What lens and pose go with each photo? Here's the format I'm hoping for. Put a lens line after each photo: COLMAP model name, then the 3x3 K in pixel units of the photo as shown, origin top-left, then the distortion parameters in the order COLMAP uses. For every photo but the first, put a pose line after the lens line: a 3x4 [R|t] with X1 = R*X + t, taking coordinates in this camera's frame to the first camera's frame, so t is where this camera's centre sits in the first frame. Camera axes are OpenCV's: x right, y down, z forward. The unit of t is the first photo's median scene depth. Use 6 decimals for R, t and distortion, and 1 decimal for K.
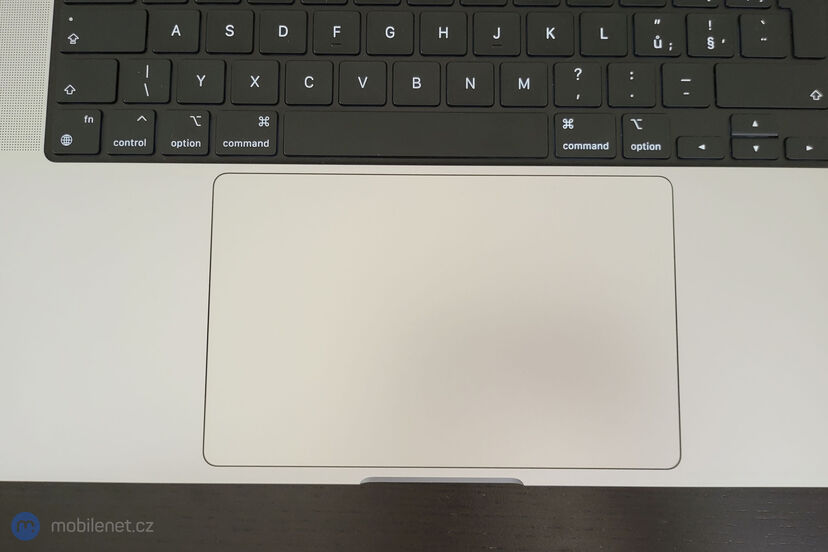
lens RADIAL K [[612.8, 0, 430.7], [0, 612.8, 276.5], [0, 0, 1]] dist [0.030773, -0.066534]
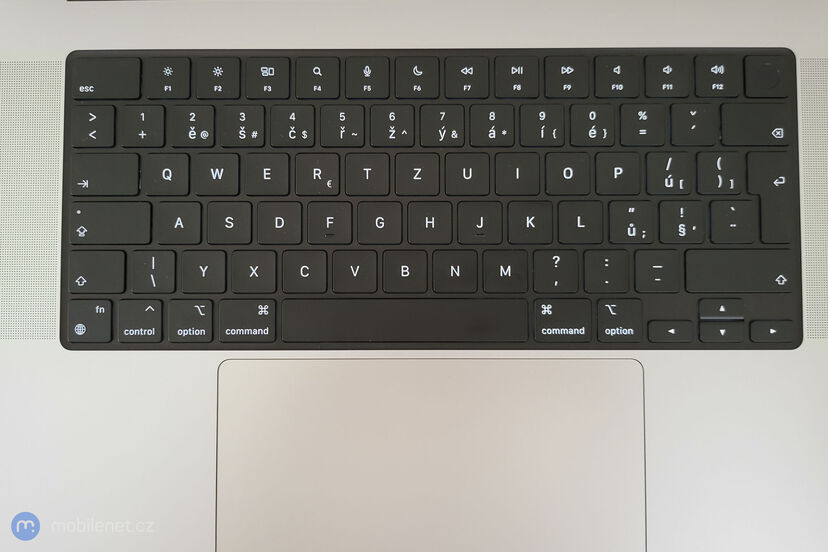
lens RADIAL K [[612.8, 0, 430.7], [0, 612.8, 276.5], [0, 0, 1]] dist [0.030773, -0.066534]
pose [[0.999950, -0.007596, -0.006506, 0.028674], [0.007914, 0.998699, 0.050367, -0.360467], [0.006115, -0.050416, 0.998710, -0.067163]]
